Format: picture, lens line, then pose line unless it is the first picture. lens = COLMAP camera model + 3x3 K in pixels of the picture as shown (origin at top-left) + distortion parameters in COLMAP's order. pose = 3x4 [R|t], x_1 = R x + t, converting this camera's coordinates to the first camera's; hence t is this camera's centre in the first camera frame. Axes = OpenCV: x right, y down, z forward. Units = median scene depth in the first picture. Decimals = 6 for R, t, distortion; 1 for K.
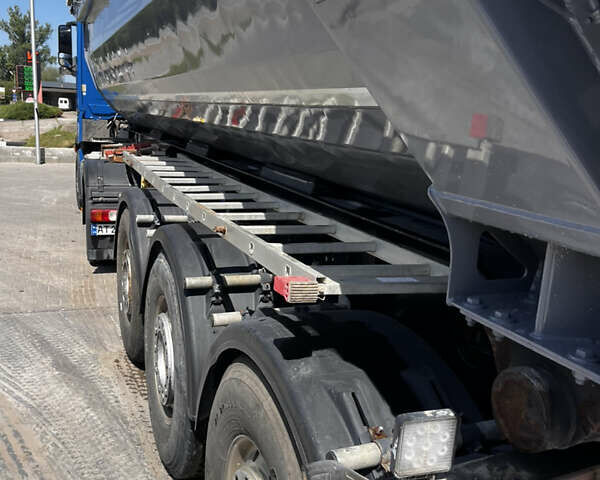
lens RADIAL K [[620.9, 0, 303.2], [0, 620.9, 240.5], [0, 0, 1]] dist [0.025557, 0.000000]
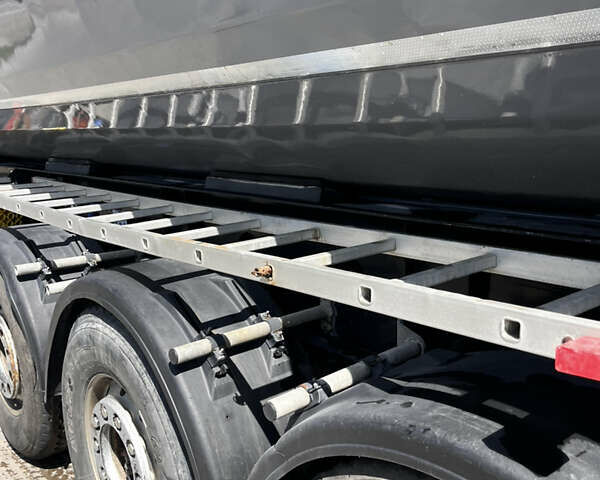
lens RADIAL K [[620.9, 0, 300.3], [0, 620.9, 240.0], [0, 0, 1]] dist [0.025557, 0.000000]
pose [[0.943533, -0.156325, 0.292076, -0.233137], [0.156967, 0.987372, 0.021392, -0.049261], [-0.291731, 0.025662, 0.956156, 0.294715]]
